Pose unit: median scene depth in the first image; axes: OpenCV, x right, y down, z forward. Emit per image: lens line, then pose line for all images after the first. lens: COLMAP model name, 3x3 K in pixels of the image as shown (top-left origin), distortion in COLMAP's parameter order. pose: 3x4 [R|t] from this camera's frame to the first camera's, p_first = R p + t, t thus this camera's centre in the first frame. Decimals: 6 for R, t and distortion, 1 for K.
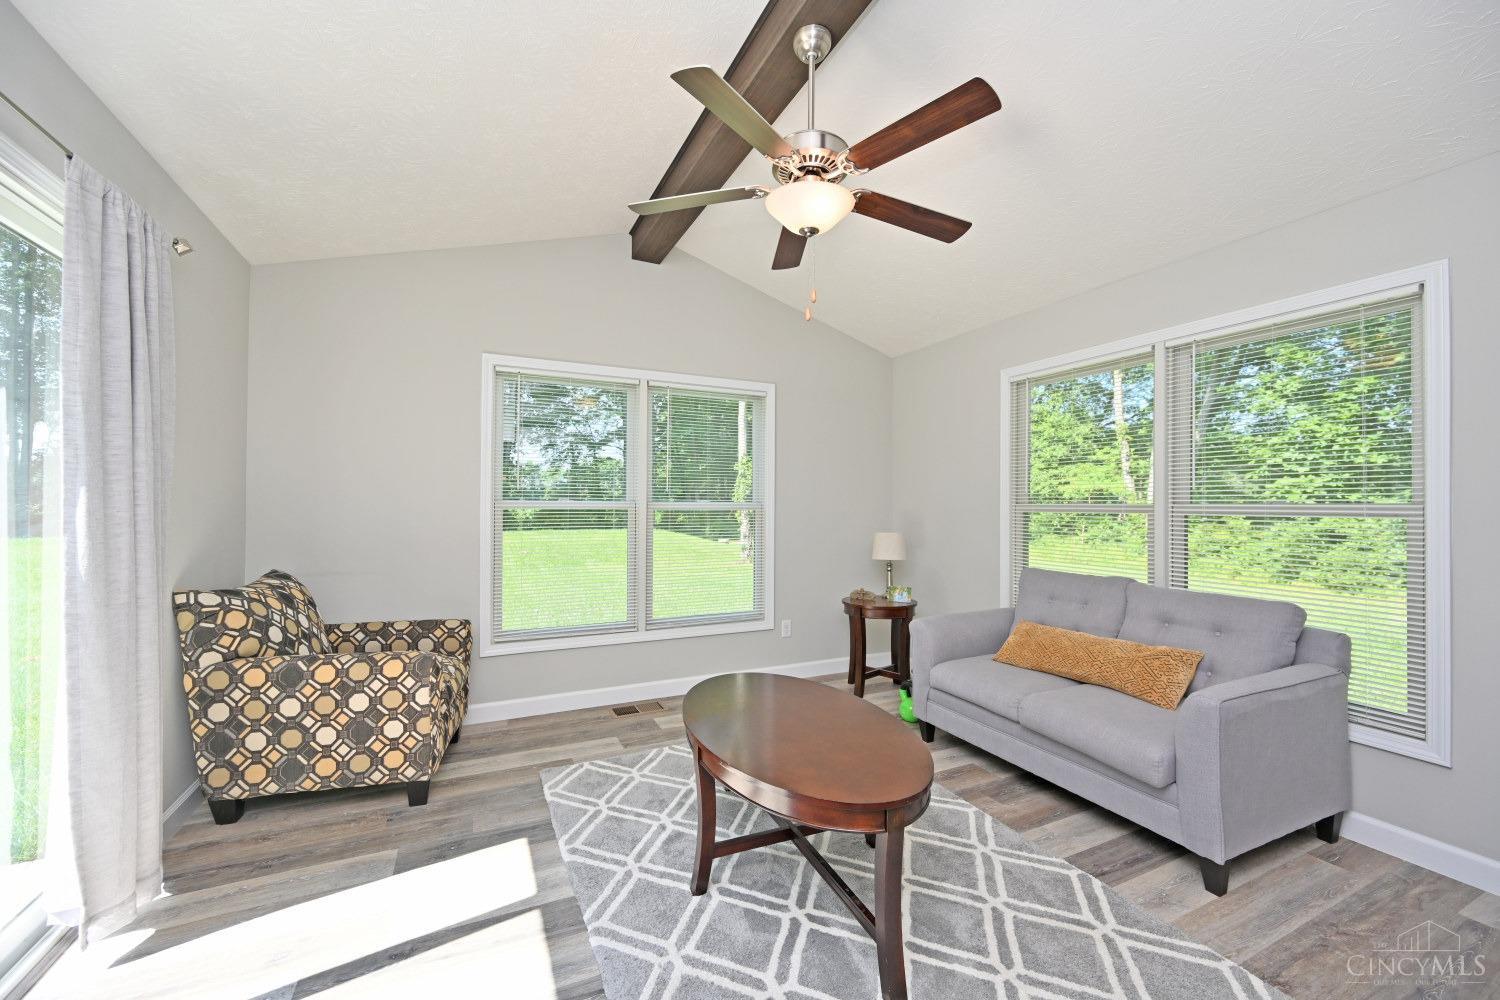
lens RADIAL K [[589.4, 0, 751.7], [0, 589.4, 504.7], [0, 0, 1]] dist [-0.001649, -0.000483]
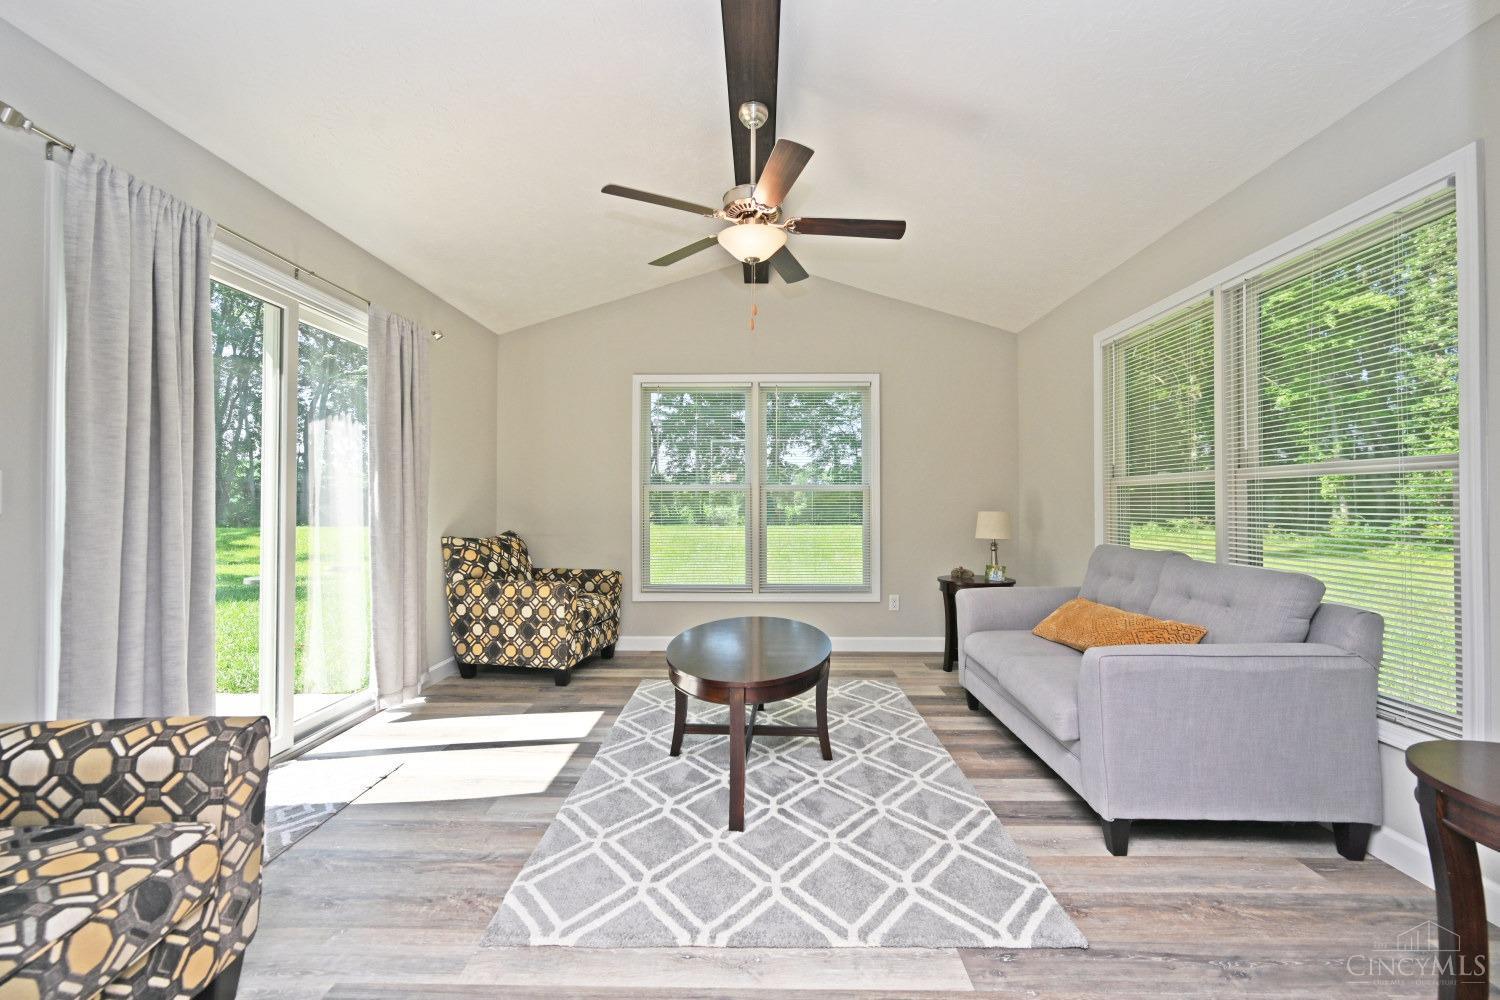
lens RADIAL K [[589.4, 0, 738.7], [0, 589.4, 498.9], [0, 0, 1]] dist [-0.001649, -0.000483]
pose [[0.892633, -0.008831, -0.450697, 0.529636], [0.005916, 0.999951, -0.007876, 0.054729], [0.450745, 0.004364, 0.892642, -0.131496]]
